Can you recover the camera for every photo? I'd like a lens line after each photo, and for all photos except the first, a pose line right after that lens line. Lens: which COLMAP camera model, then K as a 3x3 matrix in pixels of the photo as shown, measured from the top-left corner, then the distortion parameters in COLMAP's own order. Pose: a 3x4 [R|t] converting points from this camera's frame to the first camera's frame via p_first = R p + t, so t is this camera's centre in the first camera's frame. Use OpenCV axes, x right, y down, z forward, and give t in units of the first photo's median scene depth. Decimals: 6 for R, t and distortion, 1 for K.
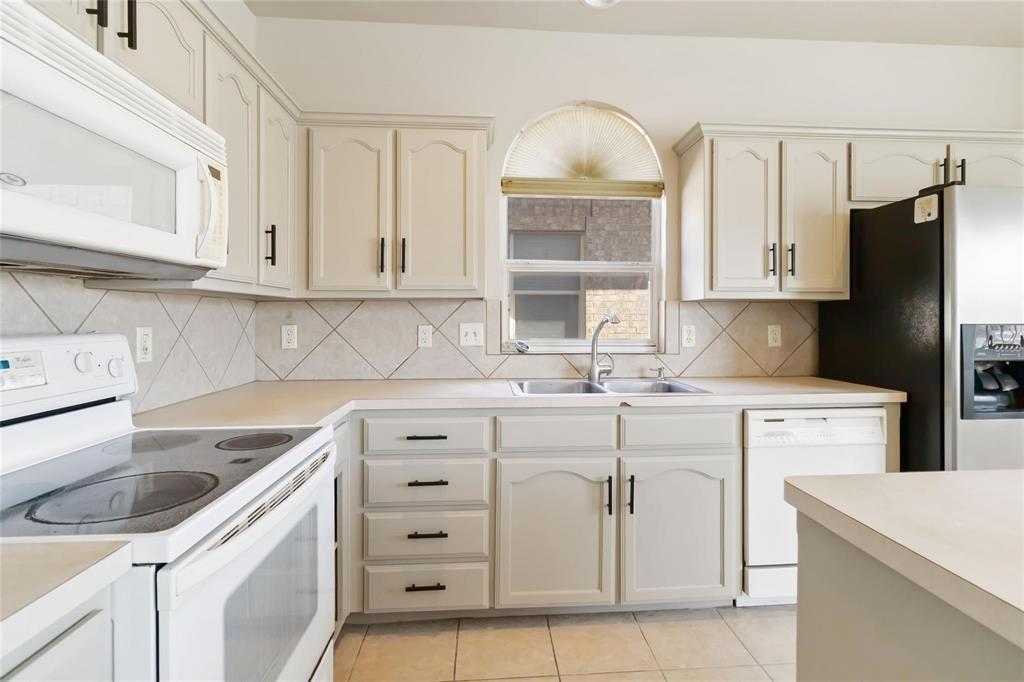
lens RADIAL K [[503.1, 0, 516.6], [0, 503.1, 318.3], [0, 0, 1]] dist [-0.000523, -0.000102]
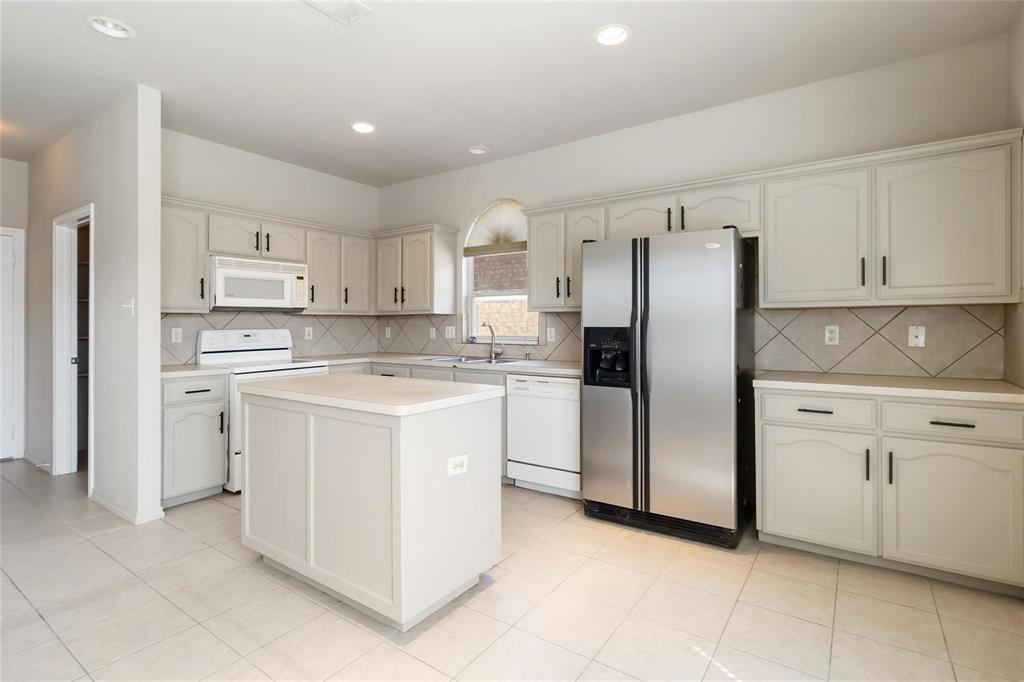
lens RADIAL K [[486.6, 0, 516.2], [0, 486.6, 322.8], [0, 0, 1]] dist [-0.001241, 0.000119]
pose [[0.778912, -0.002756, -0.627127, 1.309974], [0.001700, 0.999996, -0.002283, 0.000833], [0.627131, 0.000712, 0.778914, -0.293193]]
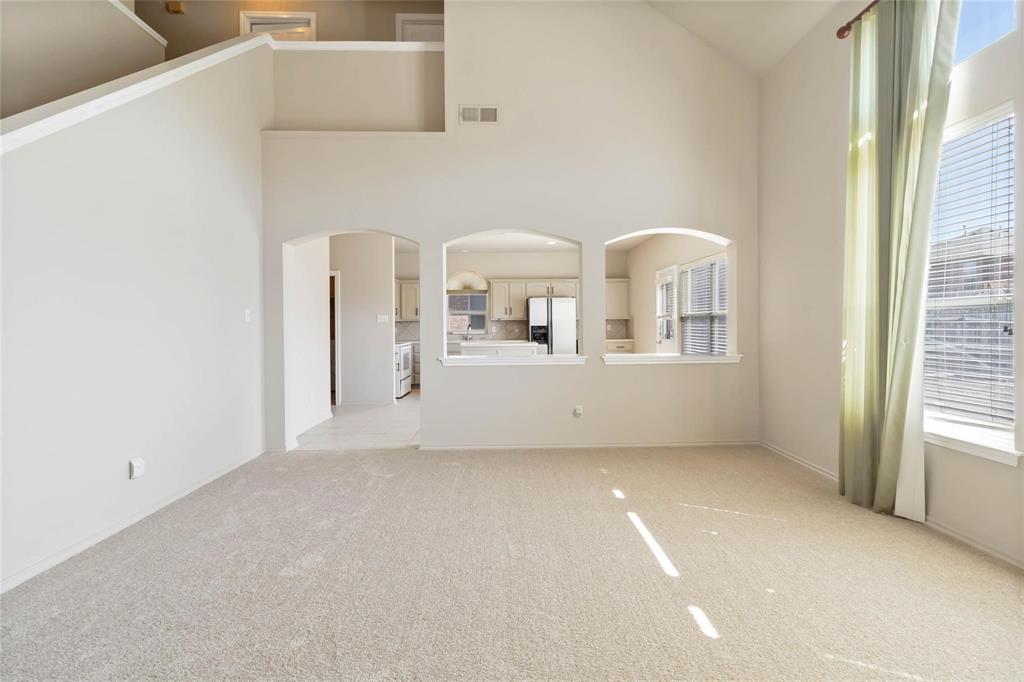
lens RADIAL K [[486.6, 0, 516.2], [0, 486.6, 322.8], [0, 0, 1]] dist [-0.001241, 0.000119]
pose [[0.998944, -0.007880, -0.045273, 0.735314], [0.007799, 0.999968, -0.001981, -0.007256], [0.045287, 0.001626, 0.998973, -2.978384]]
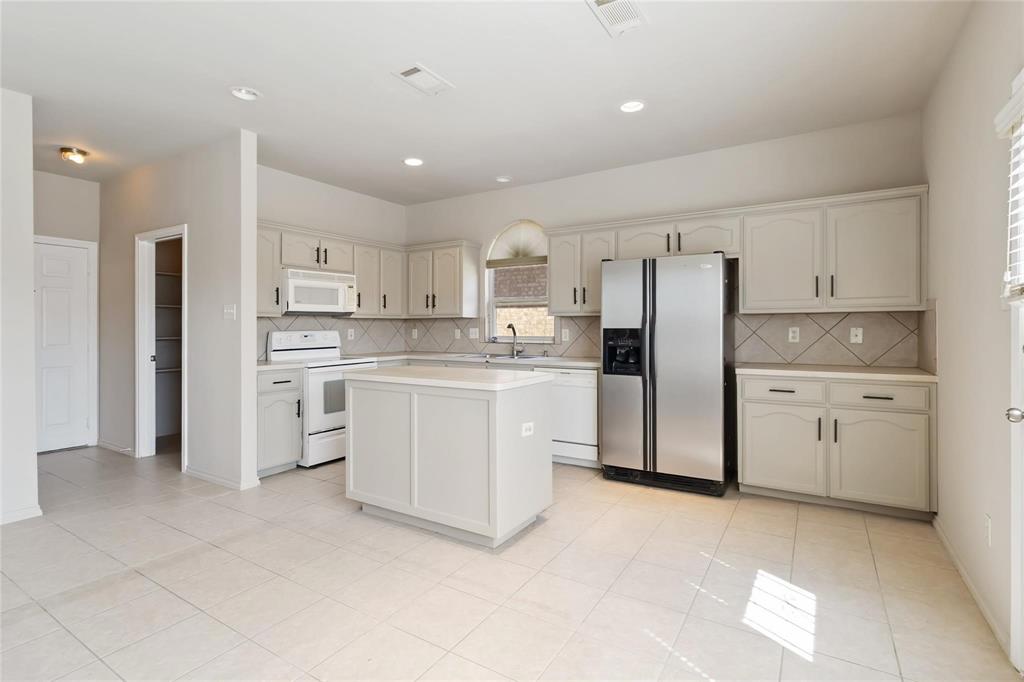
lens RADIAL K [[482.5, 0, 512.4], [0, 482.5, 326.7], [0, 0, 1]] dist [-0.001112, -0.000038]
pose [[0.807827, -0.001404, -0.589418, 1.344765], [0.002009, 0.999998, 0.000371, 0.002336], [0.589416, -0.001483, 0.807828, -0.638096]]
